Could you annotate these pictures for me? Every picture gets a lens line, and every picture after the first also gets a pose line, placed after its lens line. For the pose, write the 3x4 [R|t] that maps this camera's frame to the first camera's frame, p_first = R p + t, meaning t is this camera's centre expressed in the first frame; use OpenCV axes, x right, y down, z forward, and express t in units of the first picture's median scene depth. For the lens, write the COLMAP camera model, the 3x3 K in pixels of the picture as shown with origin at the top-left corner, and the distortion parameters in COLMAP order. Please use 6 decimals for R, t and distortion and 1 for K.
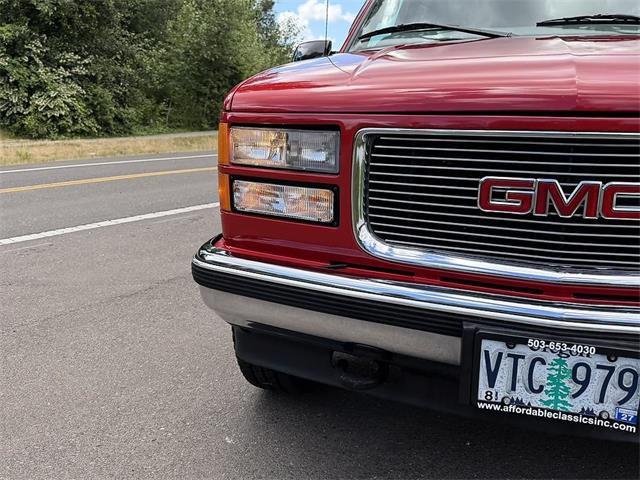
lens RADIAL K [[594.9, 0, 320.0], [0, 594.9, 240.0], [0, 0, 1]] dist [0.008704, -0.021263]
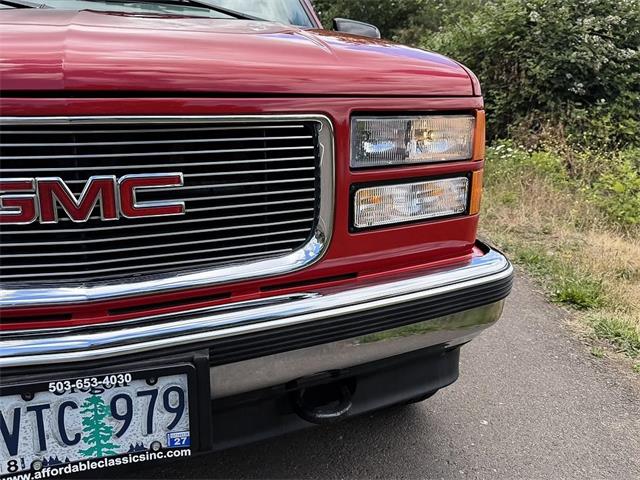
lens RADIAL K [[594.9, 0, 320.0], [0, 594.9, 240.0], [0, 0, 1]] dist [0.008704, -0.021263]
pose [[0.818908, -0.140959, 0.556345, 0.229037], [0.131193, 0.989680, 0.057642, -0.018043], [-0.558729, 0.025785, 0.828950, 0.143864]]
